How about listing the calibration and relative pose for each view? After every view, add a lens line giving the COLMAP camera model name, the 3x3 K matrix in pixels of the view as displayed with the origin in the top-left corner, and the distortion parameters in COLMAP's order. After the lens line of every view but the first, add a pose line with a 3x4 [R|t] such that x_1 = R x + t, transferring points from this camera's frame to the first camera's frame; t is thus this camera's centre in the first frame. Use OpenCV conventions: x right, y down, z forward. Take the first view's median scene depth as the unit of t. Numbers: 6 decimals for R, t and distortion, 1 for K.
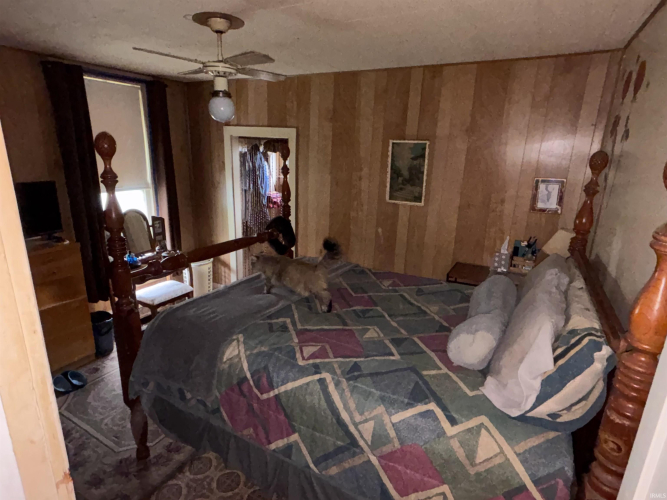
lens RADIAL K [[364.9, 0, 332.8], [0, 364.9, 253.7], [0, 0, 1]] dist [0.002648, -0.001071]
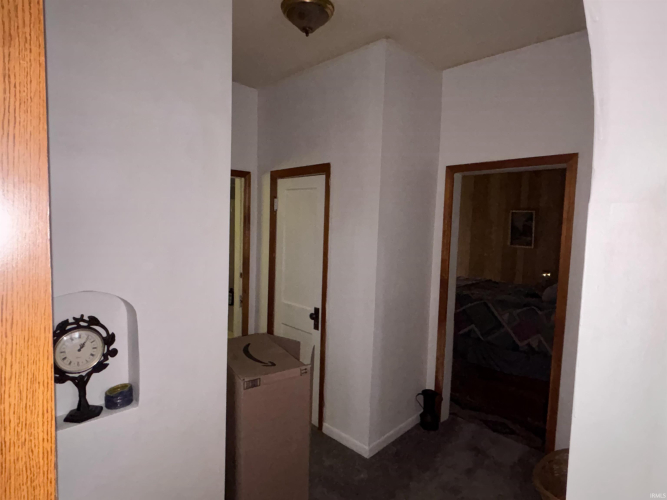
lens RADIAL K [[364.9, 0, 327.5], [0, 364.9, 247.7], [0, 0, 1]] dist [0.002648, -0.001071]
pose [[0.955177, 0.015084, -0.295649, -0.163318], [-0.076438, 0.977402, -0.197085, 0.280515], [0.285995, 0.210850, 0.934745, -0.866737]]
